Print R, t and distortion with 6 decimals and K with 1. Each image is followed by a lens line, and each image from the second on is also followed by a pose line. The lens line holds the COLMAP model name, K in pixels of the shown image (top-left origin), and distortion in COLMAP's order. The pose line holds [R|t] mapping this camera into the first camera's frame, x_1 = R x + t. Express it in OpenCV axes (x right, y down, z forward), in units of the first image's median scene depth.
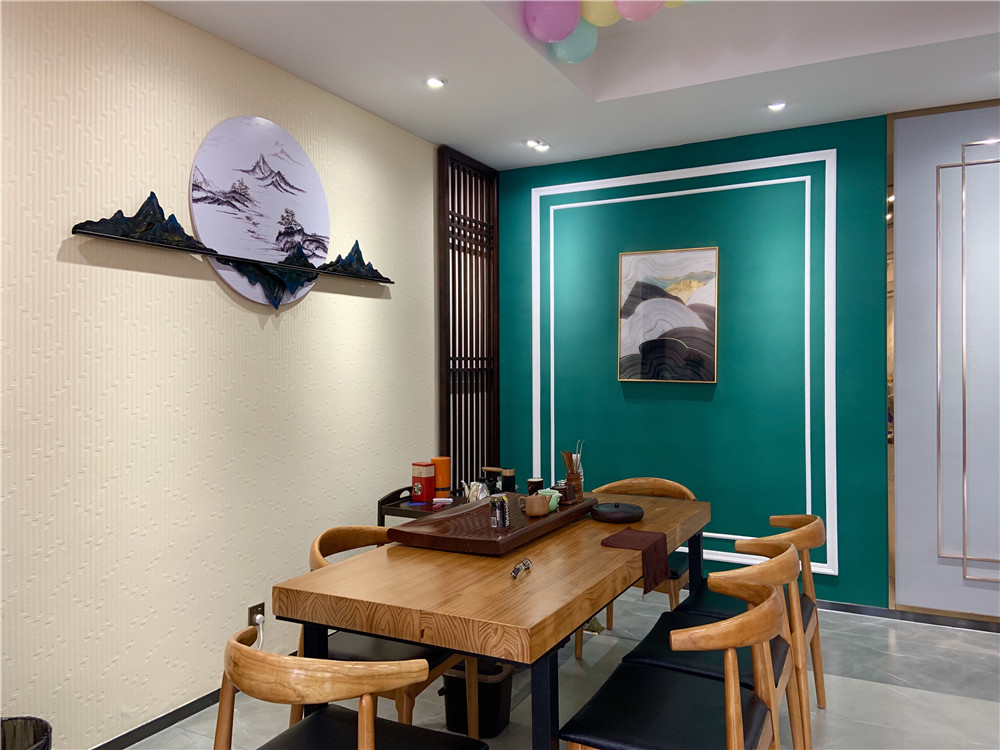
lens RADIAL K [[745.6, 0, 501.2], [0, 745.6, 374.3], [0, 0, 1]] dist [0.094219, -0.118503]
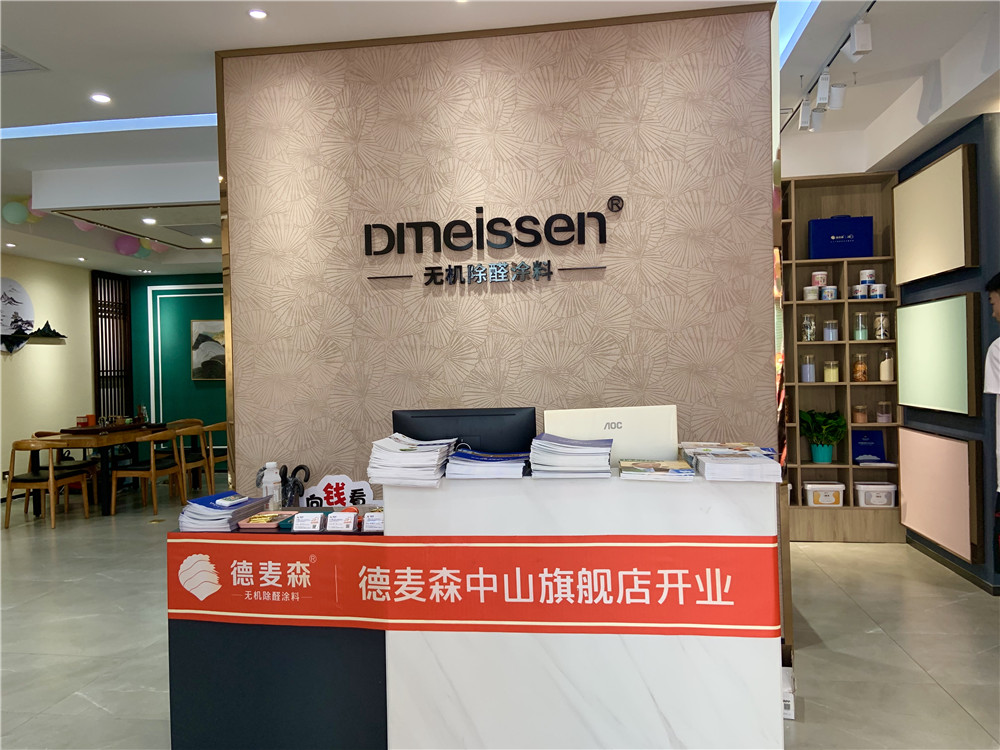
lens RADIAL K [[745.6, 0, 505.1], [0, 745.6, 367.8], [0, 0, 1]] dist [0.094219, -0.118503]
pose [[0.939251, -0.017466, 0.342786, 0.265232], [0.022971, 0.999664, -0.012005, 0.021129], [-0.342461, 0.019150, 0.939337, -1.360751]]
